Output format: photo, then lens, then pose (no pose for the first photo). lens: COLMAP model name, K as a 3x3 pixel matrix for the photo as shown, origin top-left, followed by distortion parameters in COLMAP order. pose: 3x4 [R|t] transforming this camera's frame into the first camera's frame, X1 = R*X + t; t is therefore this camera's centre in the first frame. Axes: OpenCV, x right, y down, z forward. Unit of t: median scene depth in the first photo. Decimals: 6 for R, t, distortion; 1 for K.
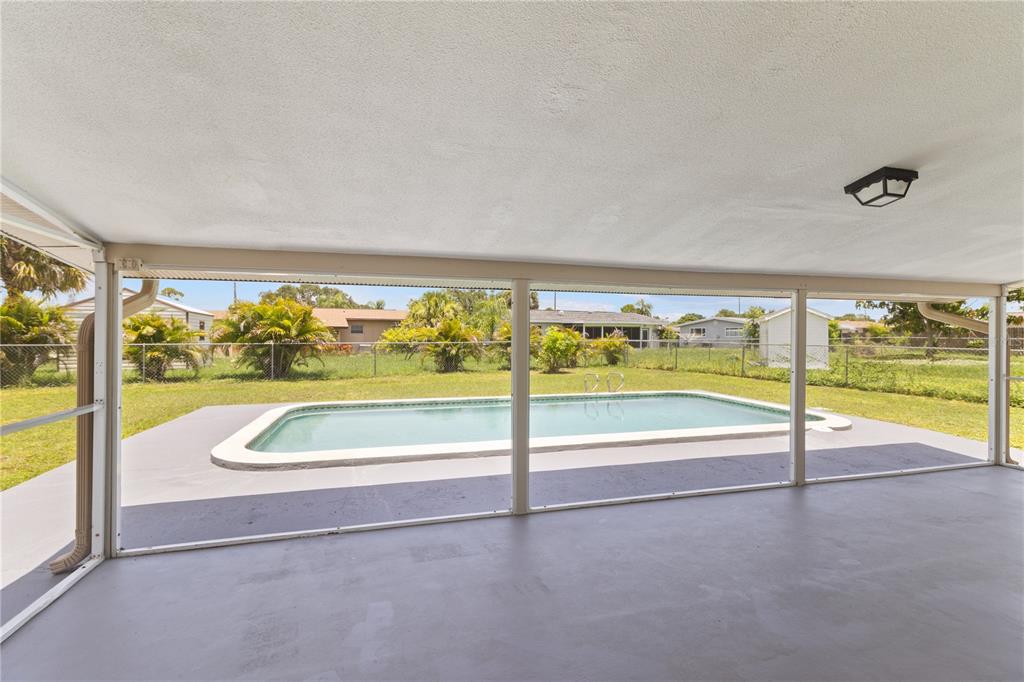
lens RADIAL K [[477.2, 0, 513.1], [0, 477.2, 337.1], [0, 0, 1]] dist [0.003180, -0.000461]
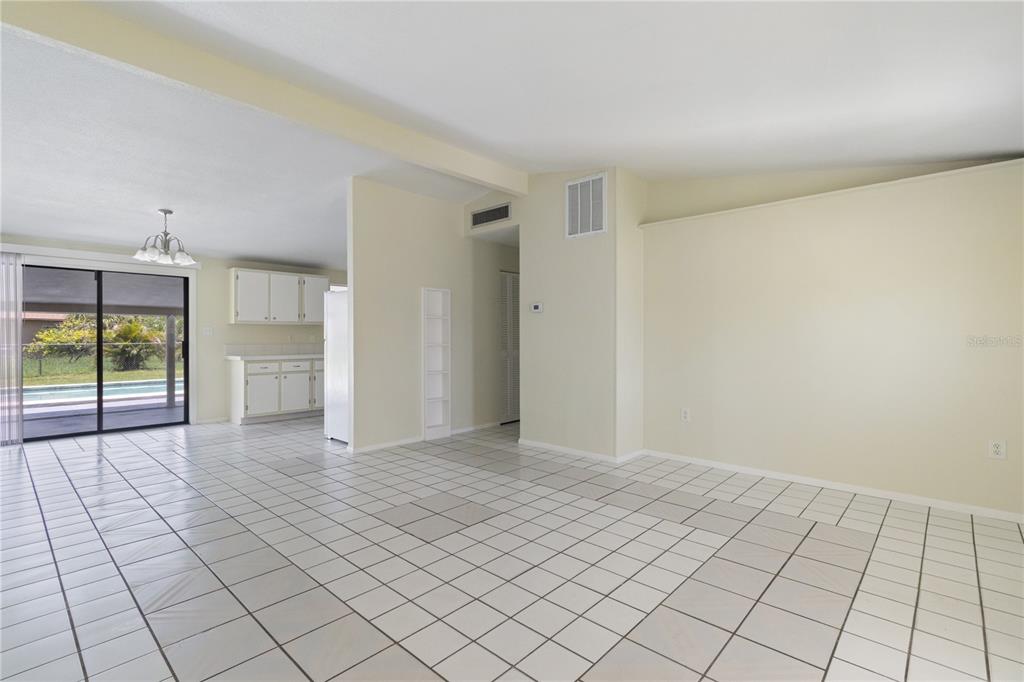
lens RADIAL K [[477.2, 0, 516.6], [0, 477.2, 343.7], [0, 0, 1]] dist [0.003180, -0.000461]
pose [[0.847972, -0.007634, 0.529986, 0.048712], [0.002281, 0.999940, 0.010755, 0.002391], [-0.530036, -0.007911, 0.847939, -0.506606]]
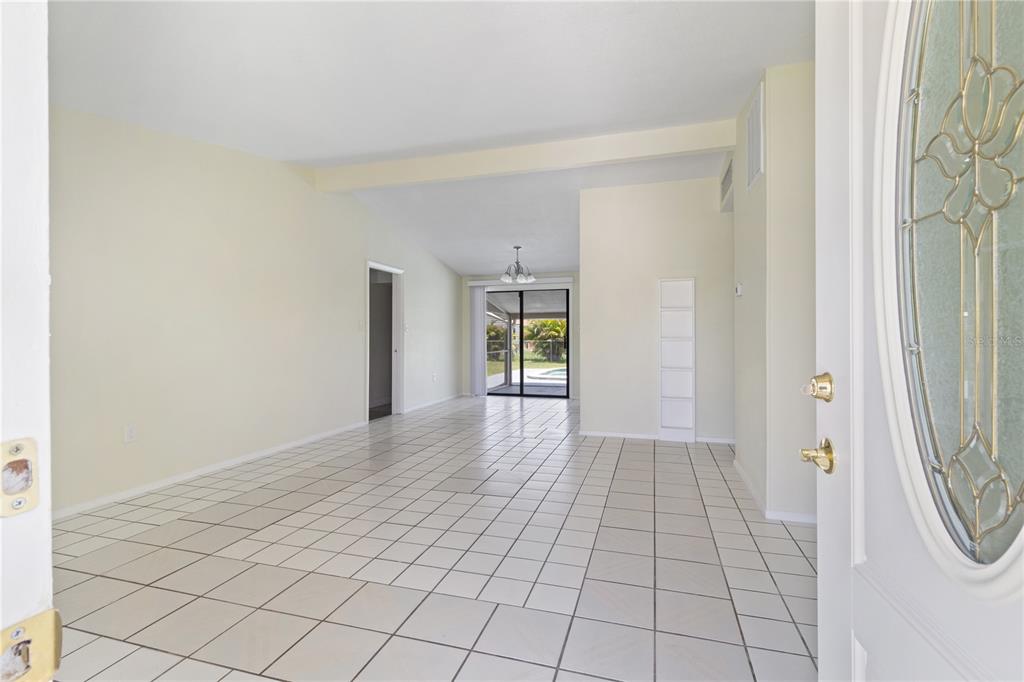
lens RADIAL K [[477.2, 0, 507.4], [0, 477.2, 333.6], [0, 0, 1]] dist [0.003180, -0.000461]
pose [[0.840434, -0.007571, -0.541860, 0.285204], [0.001159, 0.999925, -0.012173, 0.007746], [0.541912, 0.009602, 0.840380, -0.509978]]
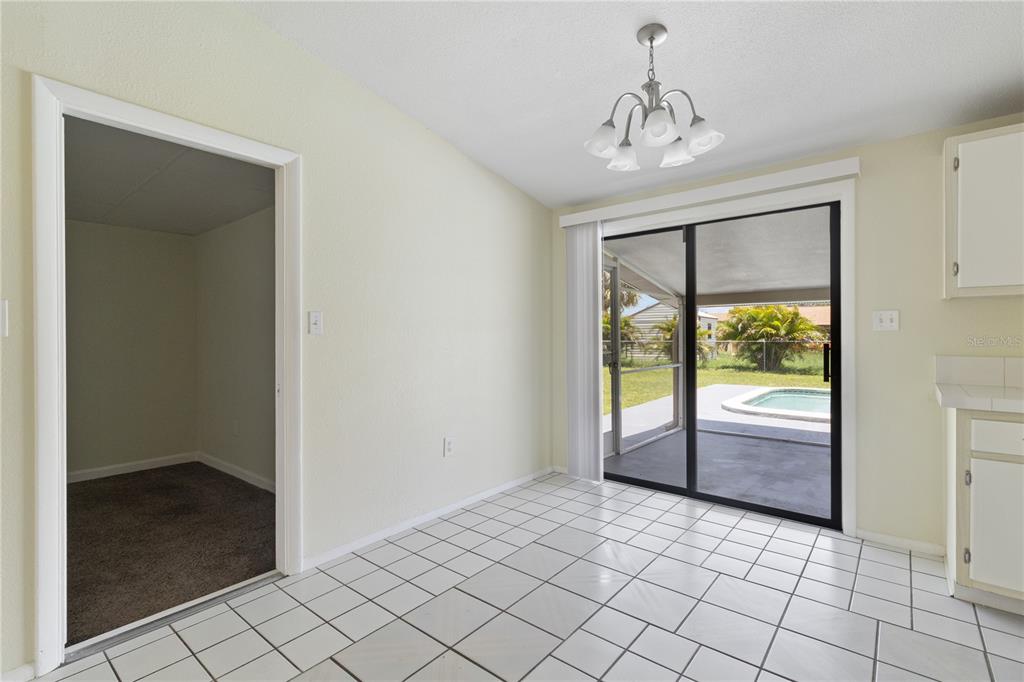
lens RADIAL K [[477.2, 0, 512.2], [0, 477.2, 333.9], [0, 0, 1]] dist [0.003180, -0.000461]
pose [[0.571511, -0.005379, -0.820577, 0.110787], [0.001736, 0.999984, -0.005347, 0.000508], [0.820593, 0.001632, 0.571511, -0.190734]]
